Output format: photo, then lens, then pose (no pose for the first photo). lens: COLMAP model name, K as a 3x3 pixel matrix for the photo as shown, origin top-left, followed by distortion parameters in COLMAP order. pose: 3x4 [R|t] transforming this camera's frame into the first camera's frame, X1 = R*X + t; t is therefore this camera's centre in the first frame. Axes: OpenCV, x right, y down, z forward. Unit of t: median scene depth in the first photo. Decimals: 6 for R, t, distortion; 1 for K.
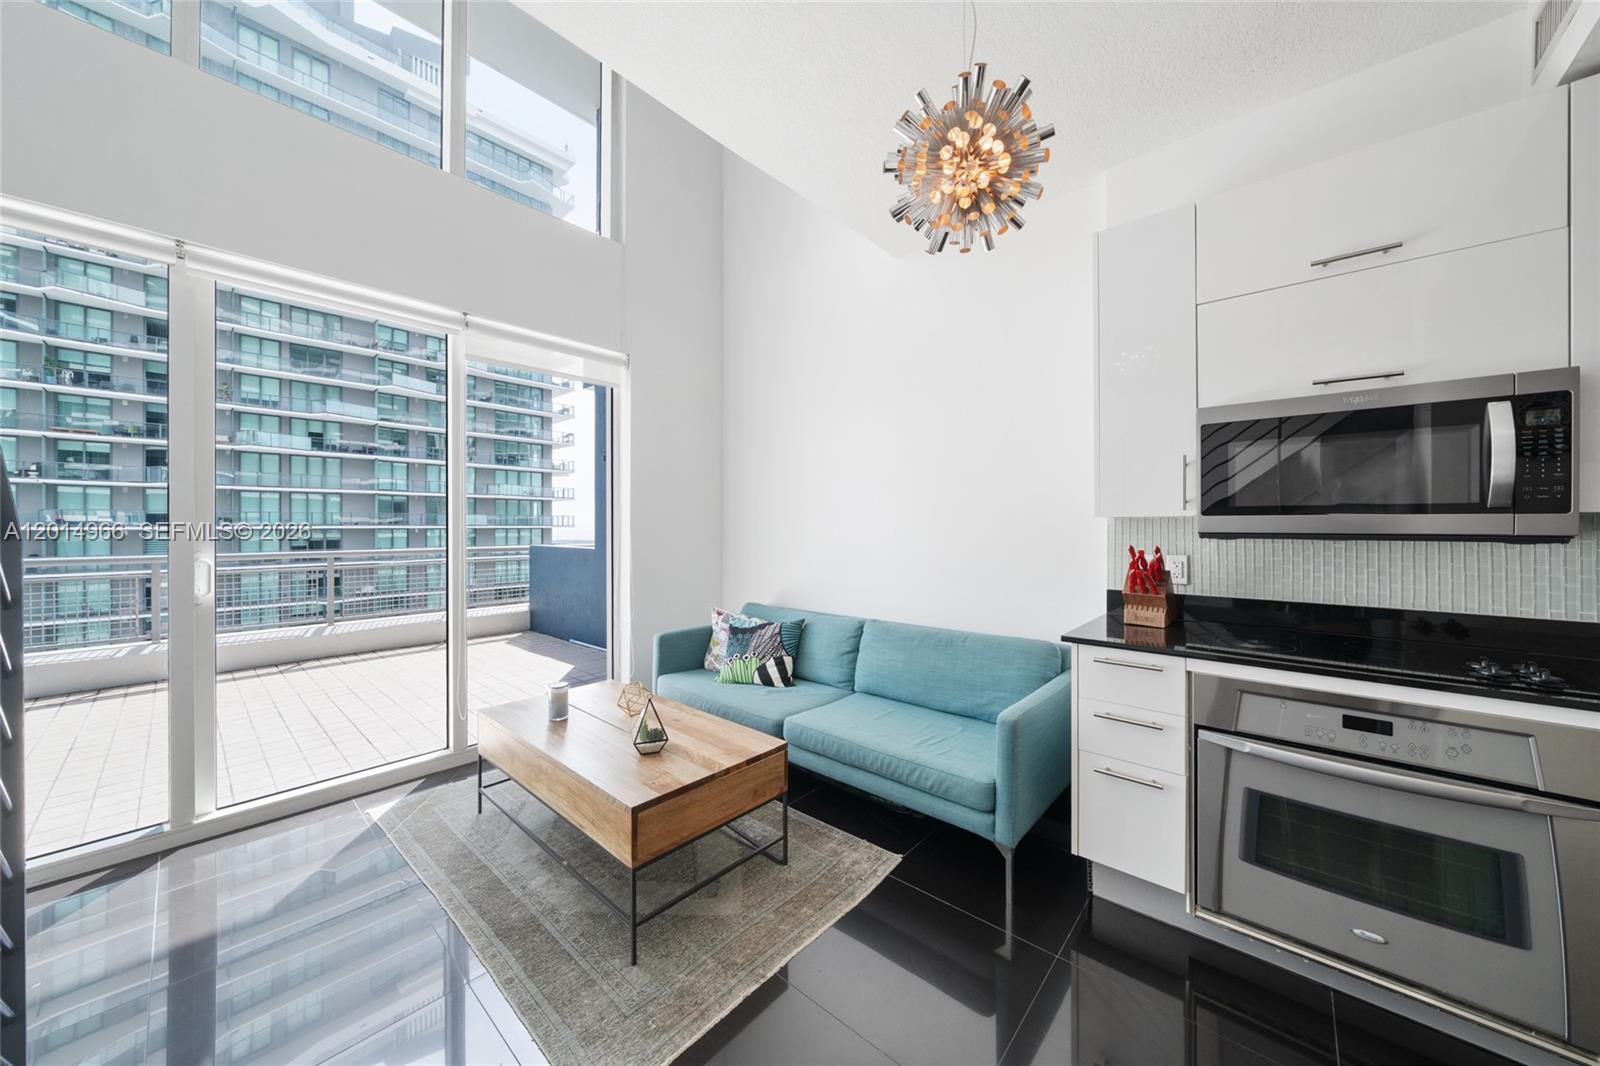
lens RADIAL K [[553.0, 0, 789.4], [0, 553.0, 525.0], [0, 0, 1]] dist [-0.005049, 0.001196]
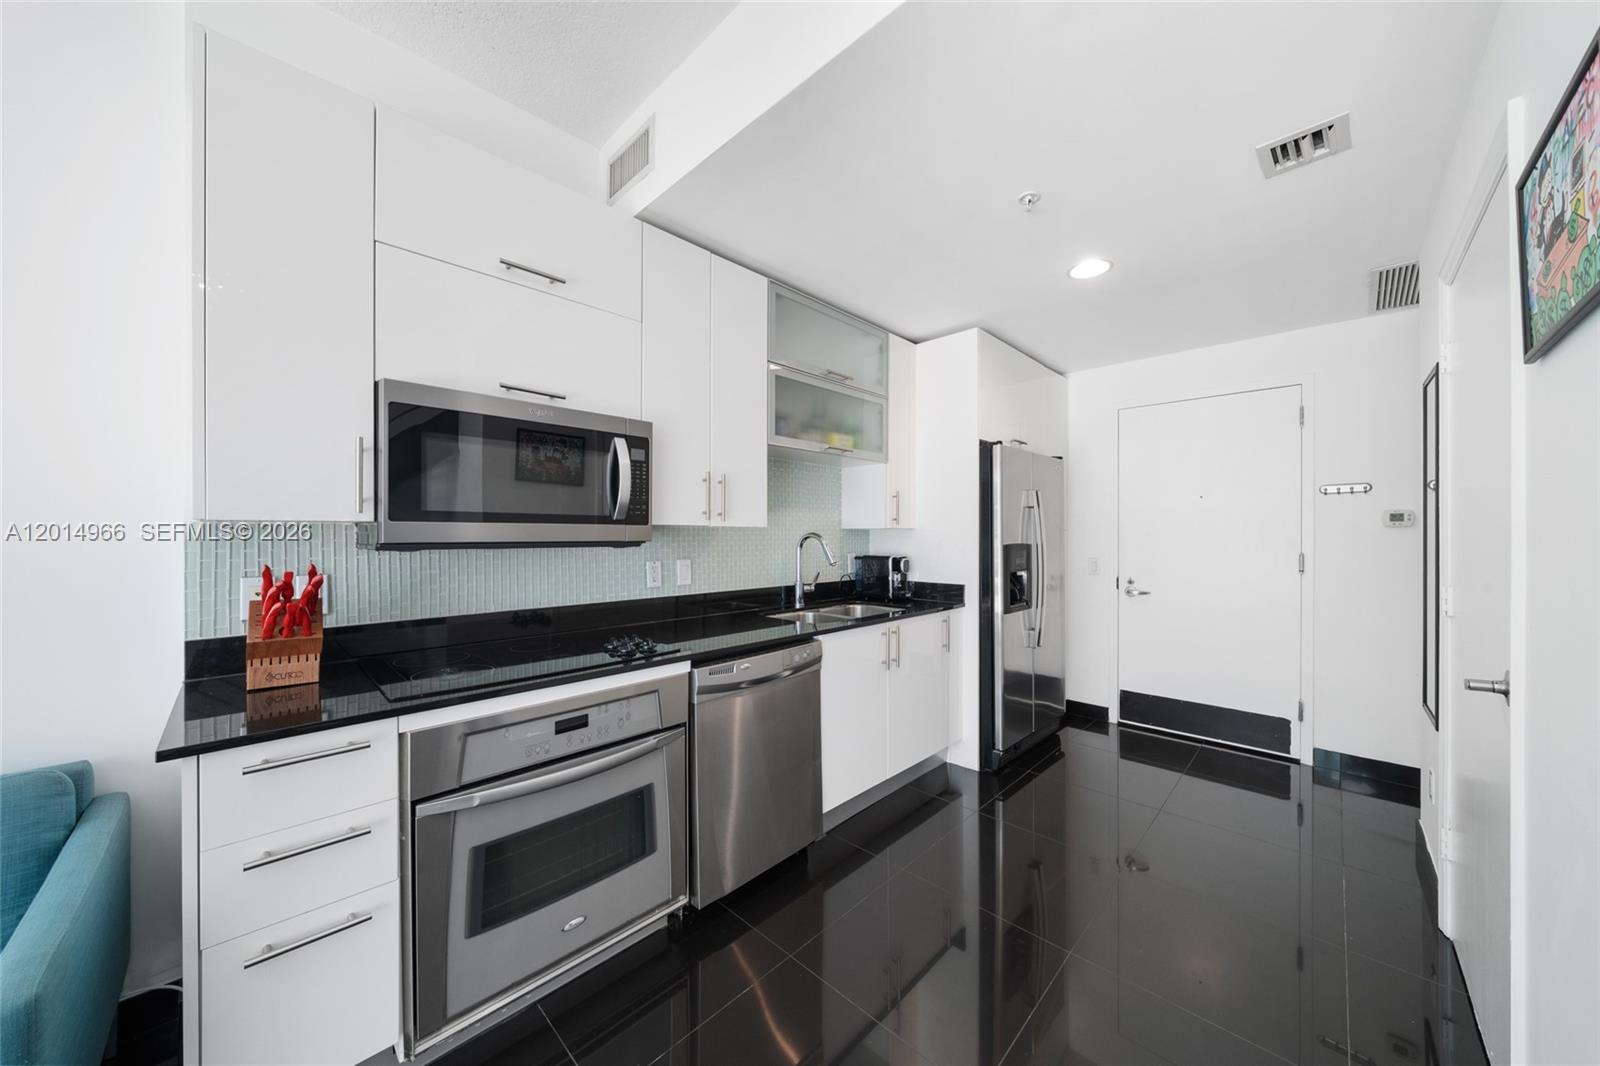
lens RADIAL K [[553.0, 0, 800.1], [0, 553.0, 536.3], [0, 0, 1]] dist [-0.005049, 0.001196]
pose [[0.038995, -0.002880, 0.999235, 0.000473], [-0.000564, 0.999996, 0.002904, 0.000028], [-0.999239, -0.000677, 0.038994, 0.022739]]
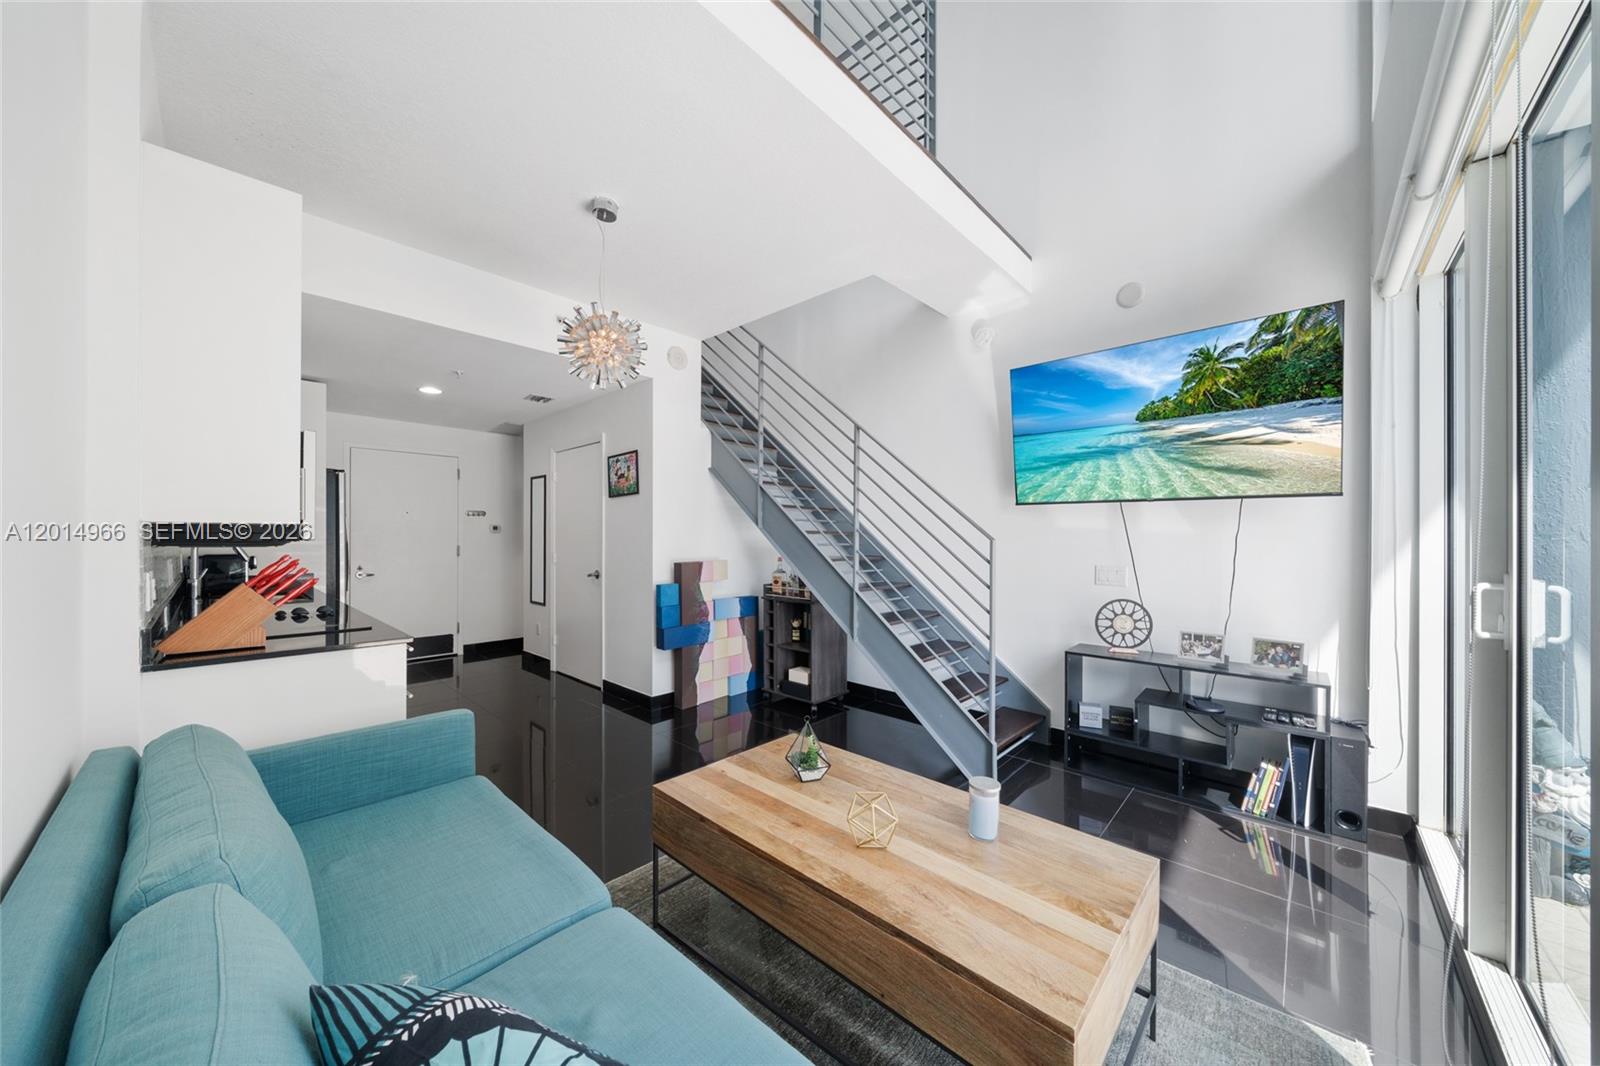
lens RADIAL K [[553.0, 0, 793.6], [0, 553.0, 538.4], [0, 0, 1]] dist [-0.005049, 0.001196]
pose [[-0.999712, 0.000359, 0.023993, -0.016157], [0.000455, 0.999992, 0.004027, 0.000179], [-0.023991, 0.004037, -0.999704, 0.118109]]
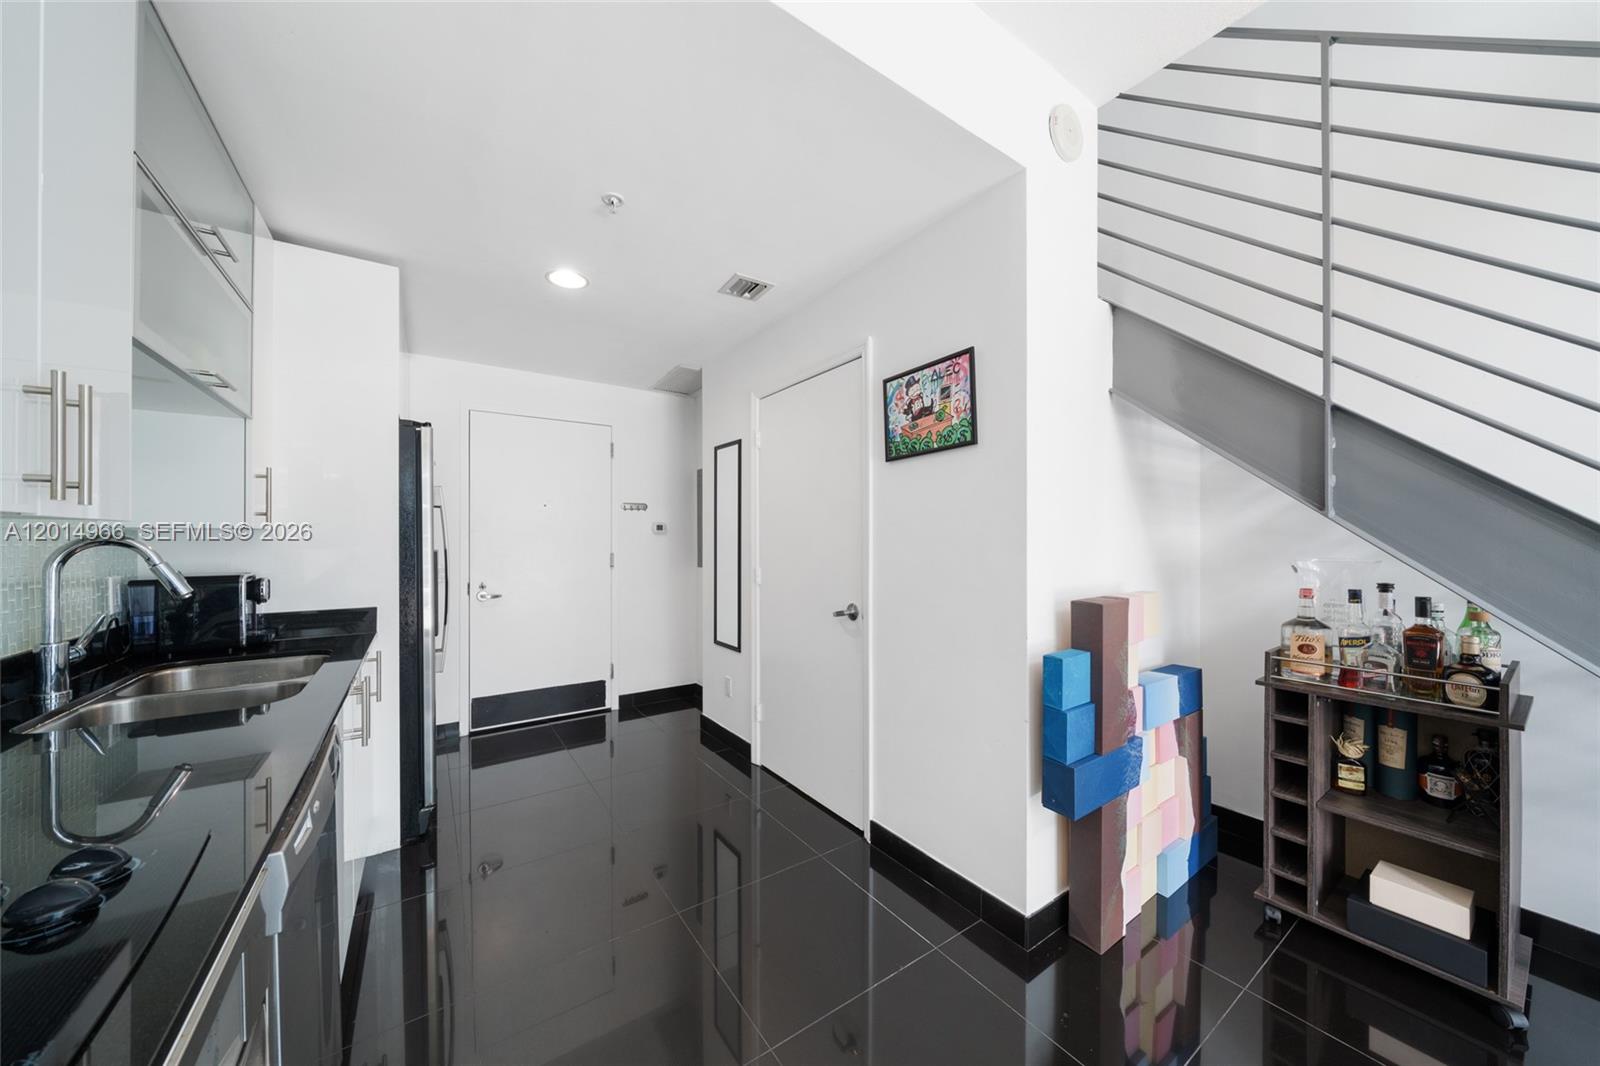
lens RADIAL K [[553.0, 0, 800.5], [0, 553.0, 541.3], [0, 0, 1]] dist [-0.005049, 0.001196]
pose [[-0.971445, 0.002019, 0.237256, 0.026111], [0.003129, 0.999986, 0.004304, 0.000148], [-0.237244, 0.004924, -0.971438, 0.052524]]
